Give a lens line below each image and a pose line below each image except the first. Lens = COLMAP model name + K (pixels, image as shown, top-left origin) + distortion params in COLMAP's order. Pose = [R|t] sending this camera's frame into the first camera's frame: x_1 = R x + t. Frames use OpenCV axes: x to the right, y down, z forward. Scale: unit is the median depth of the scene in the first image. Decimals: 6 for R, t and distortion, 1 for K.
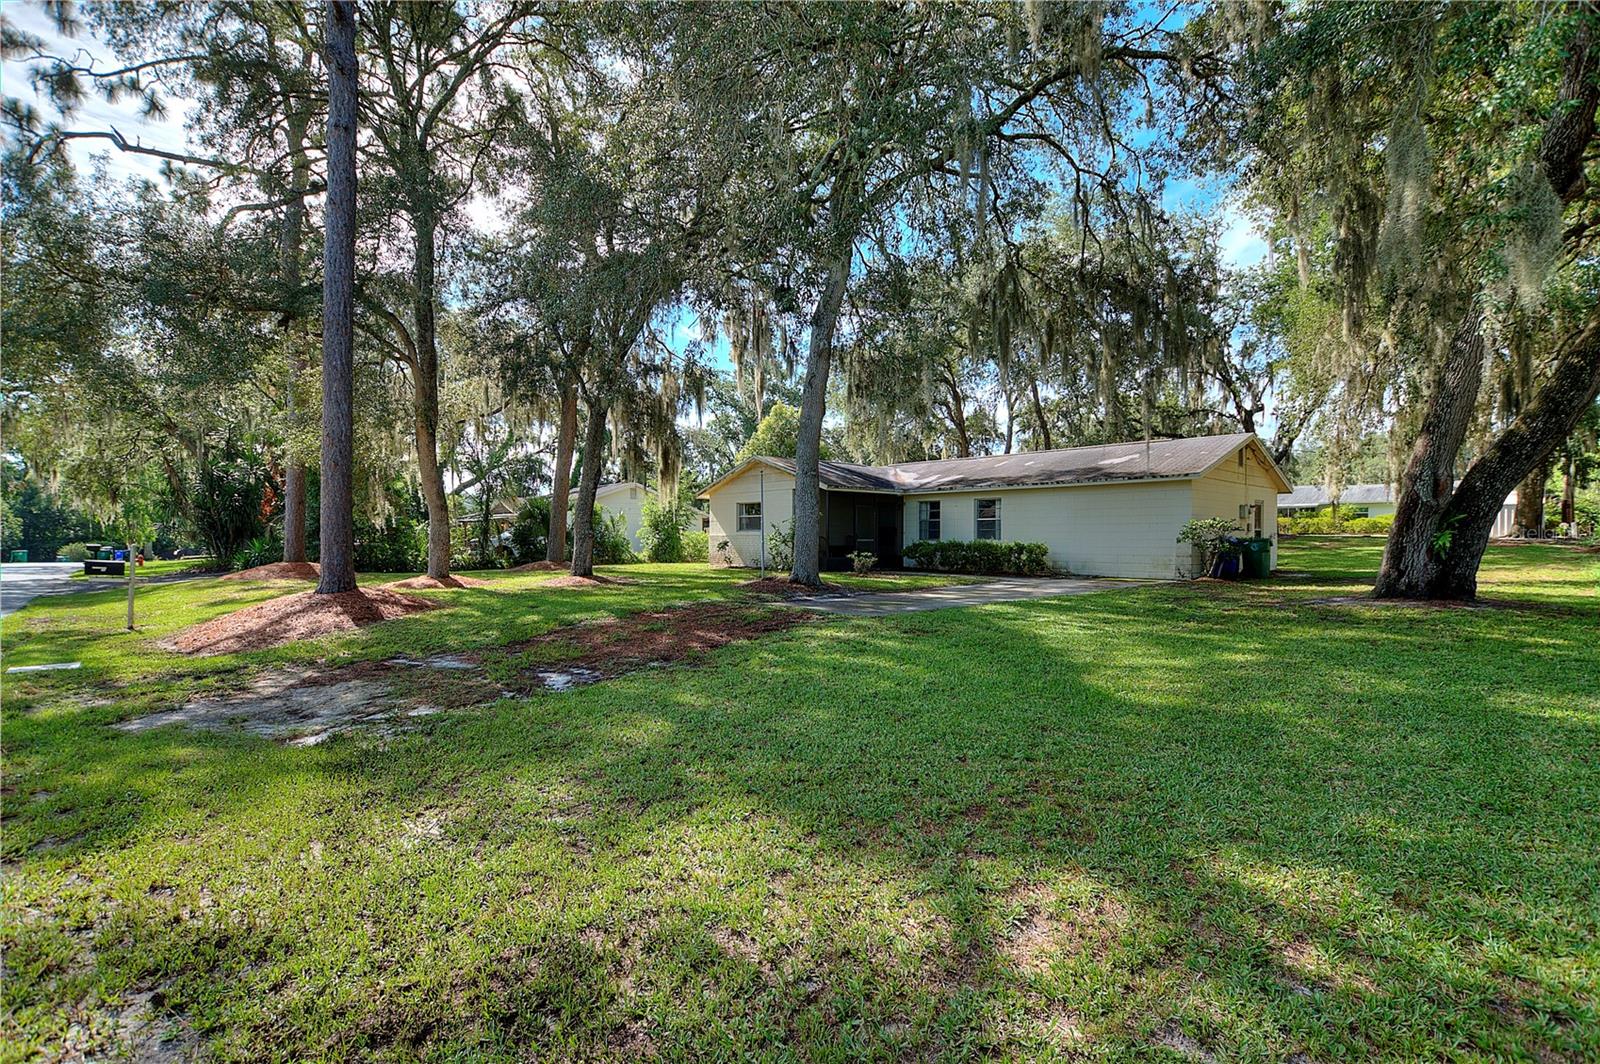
lens RADIAL K [[718.5, 0, 799.6], [0, 718.5, 540.3], [0, 0, 1]] dist [0.002352, 0.000305]
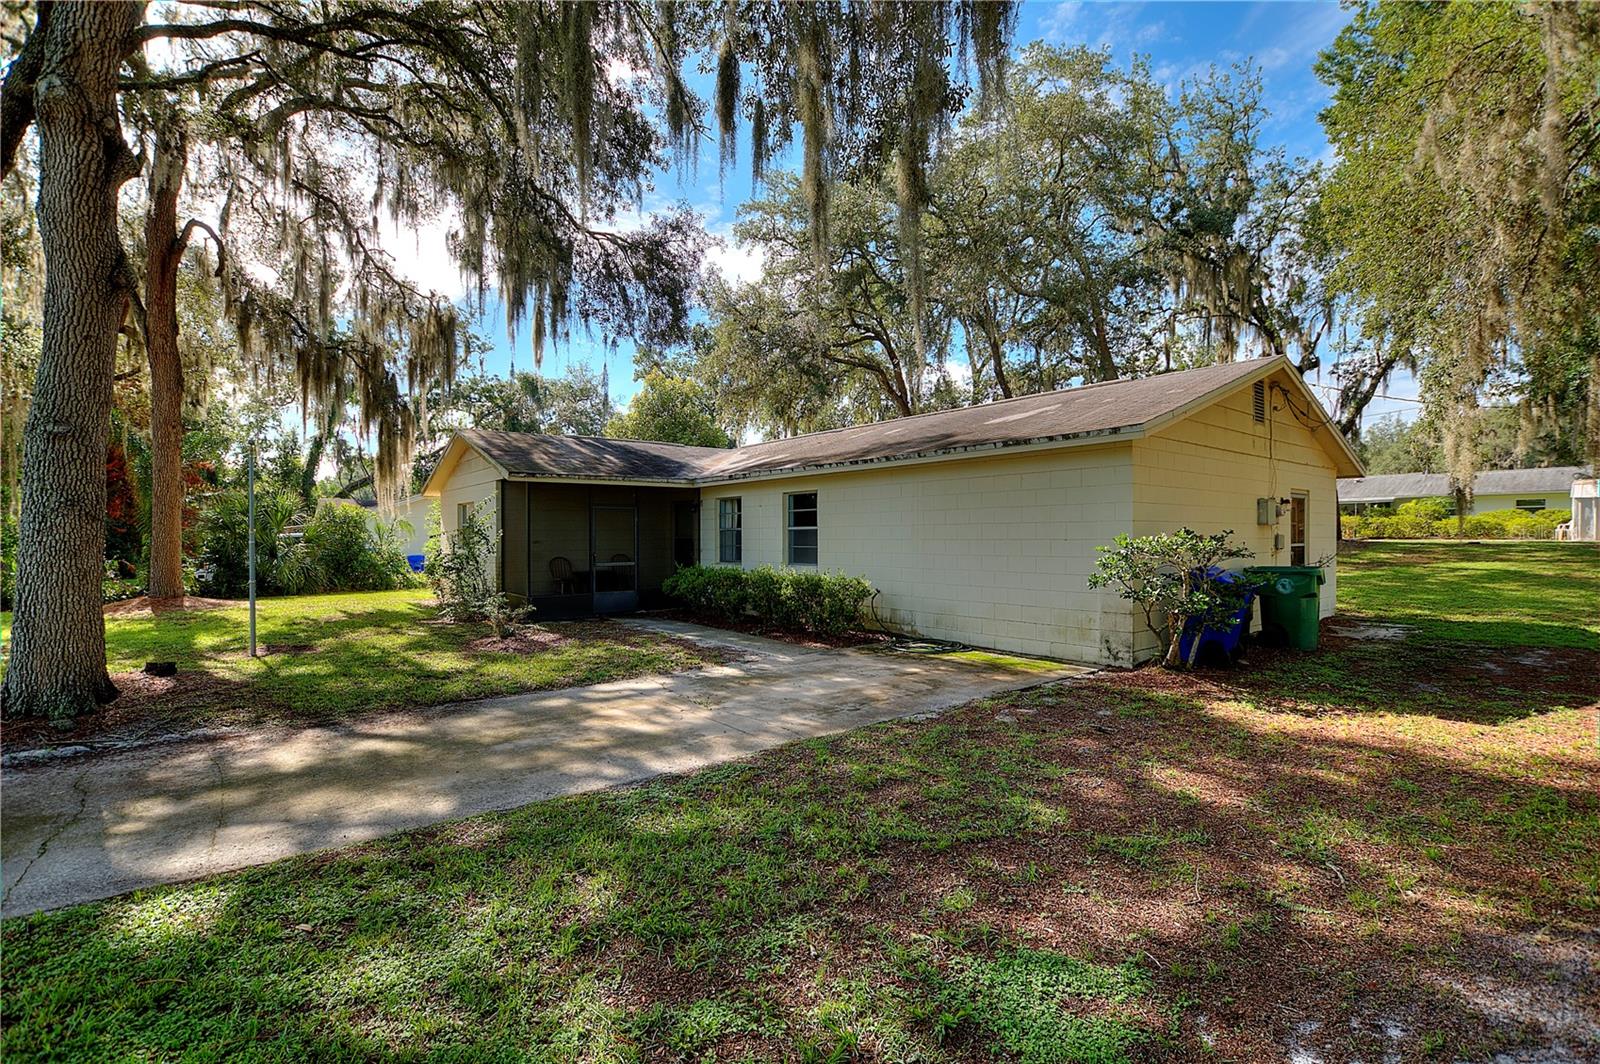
lens RADIAL K [[718.5, 0, 799.6], [0, 718.5, 540.3], [0, 0, 1]] dist [0.002352, 0.000305]
pose [[0.998170, -0.005629, -0.060201, 0.218013], [0.005651, 0.999984, 0.000202, -0.015072], [0.060199, -0.000542, 0.998186, 0.323469]]
